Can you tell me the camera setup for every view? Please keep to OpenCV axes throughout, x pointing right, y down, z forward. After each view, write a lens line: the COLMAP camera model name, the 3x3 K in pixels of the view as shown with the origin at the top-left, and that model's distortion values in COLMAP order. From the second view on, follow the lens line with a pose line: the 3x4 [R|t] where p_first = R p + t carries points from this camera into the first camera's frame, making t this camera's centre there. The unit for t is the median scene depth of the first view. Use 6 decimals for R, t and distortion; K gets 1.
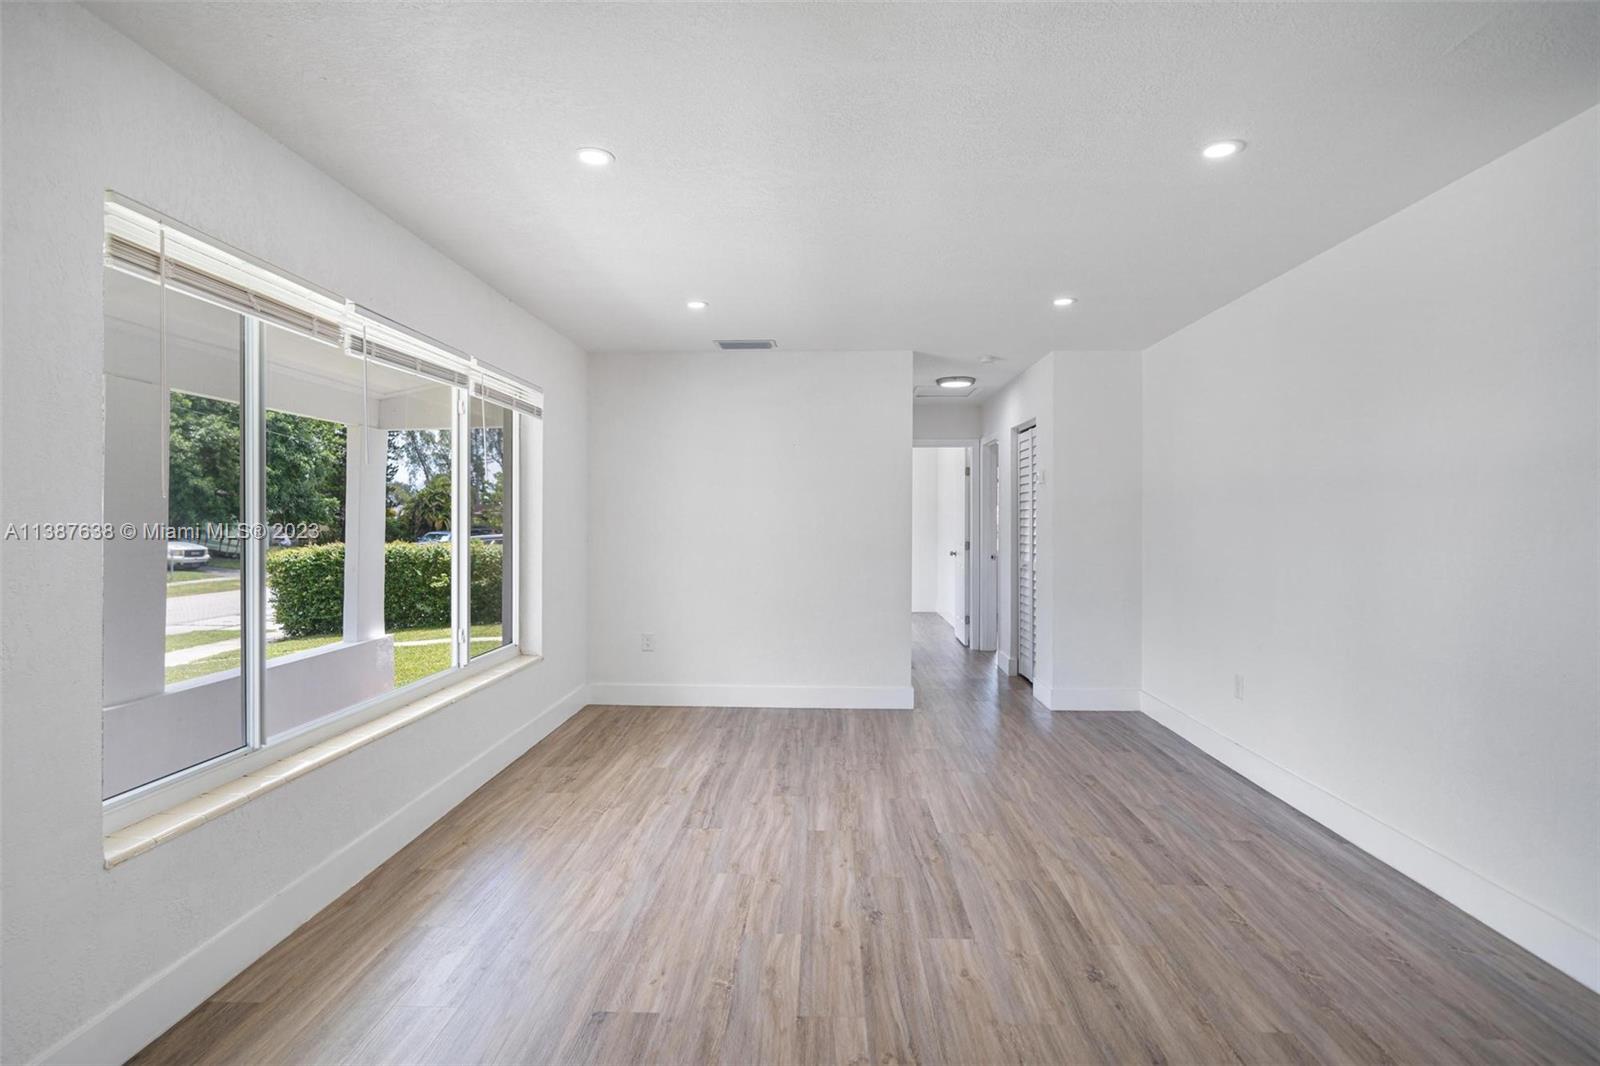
lens RADIAL K [[783.3, 0, 801.2], [0, 783.3, 527.3], [0, 0, 1]] dist [0.002703, -0.000473]
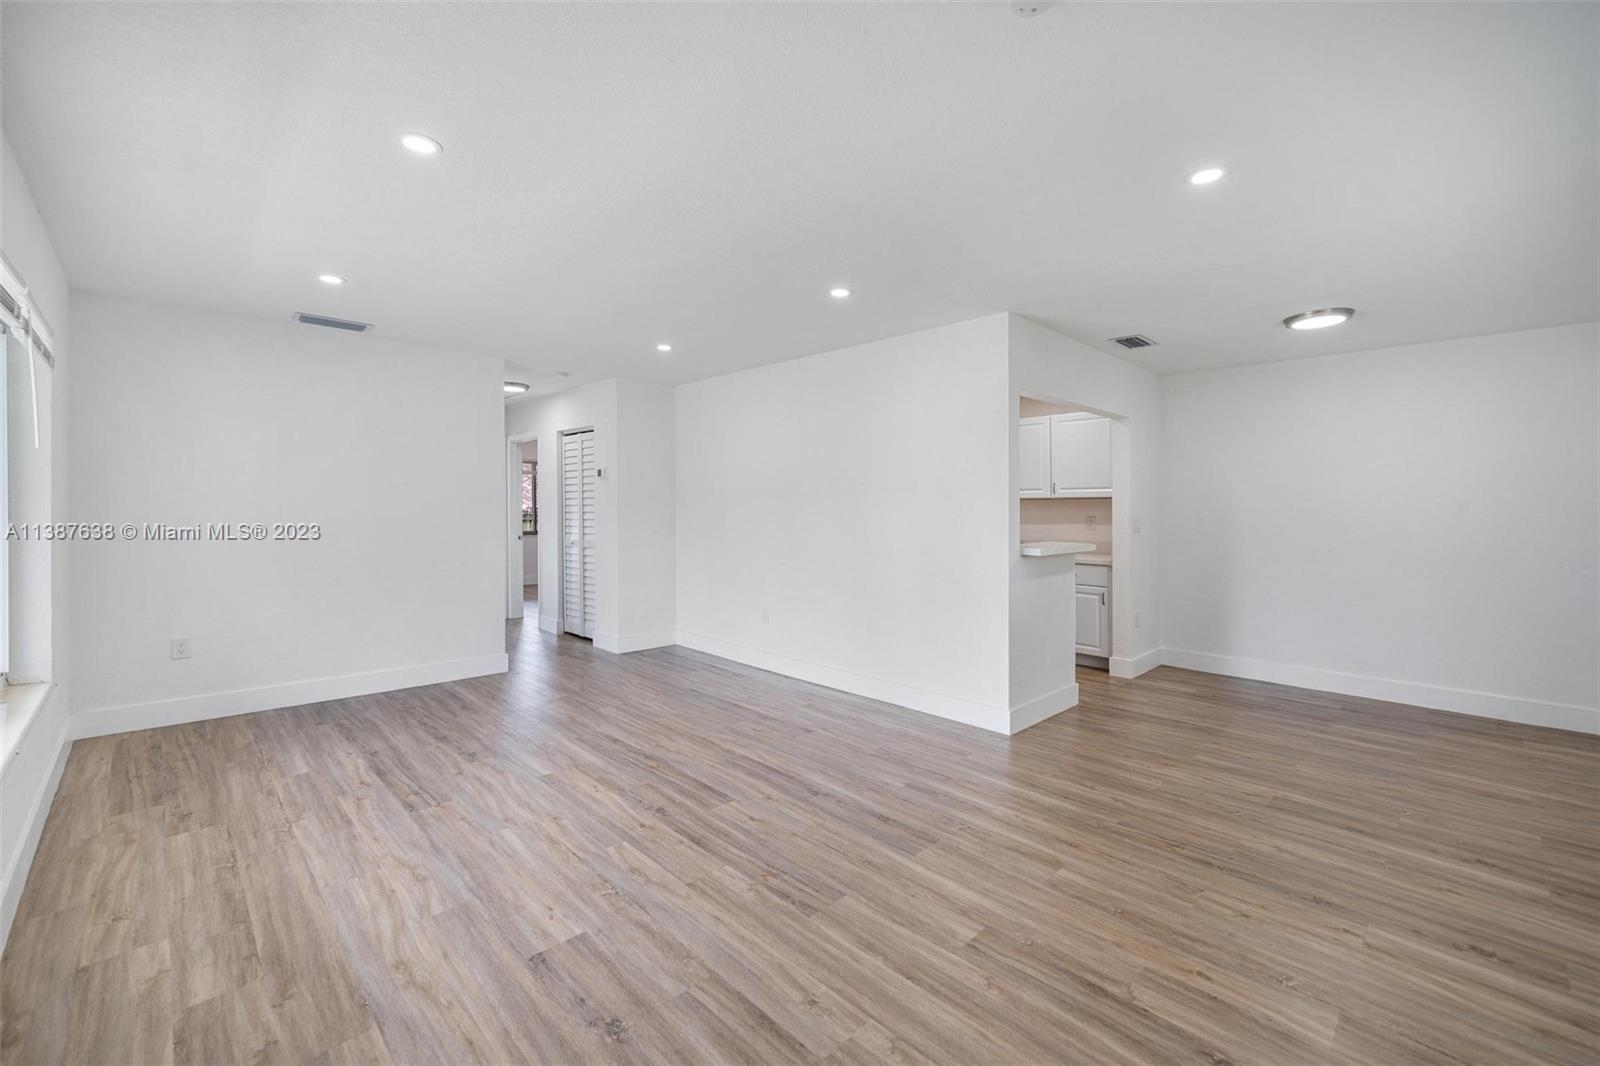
lens RADIAL K [[660.3, 0, 797.1], [0, 660.3, 529.5], [0, 0, 1]] dist [0.003291, -0.000189]
pose [[0.694891, -0.018325, 0.718882, -0.435047], [-0.000986, 0.999650, 0.026434, 0.003275], [-0.719115, -0.019078, 0.694630, 0.077062]]
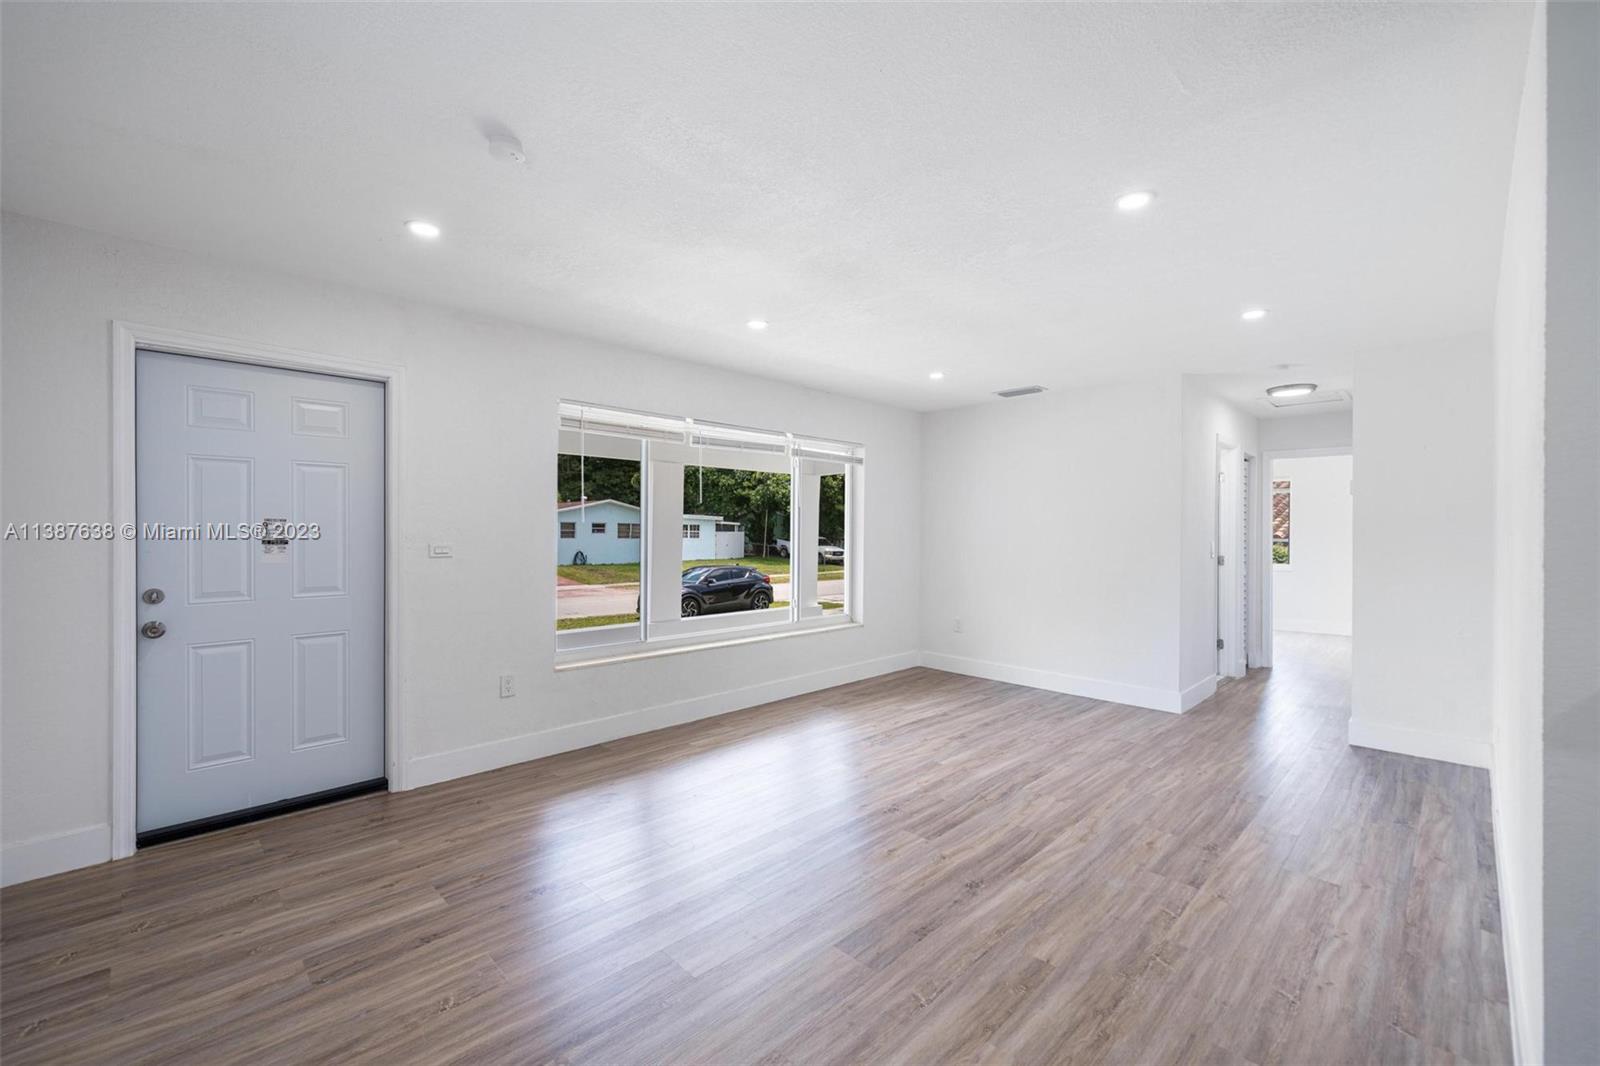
lens RADIAL K [[660.3, 0, 797.1], [0, 660.3, 529.5], [0, 0, 1]] dist [0.003291, -0.000189]
pose [[0.729384, 0.000823, -0.684104, 0.658028], [-0.010716, 0.999890, -0.010223, -0.001149], [0.684020, 0.014788, 0.729313, -0.003536]]
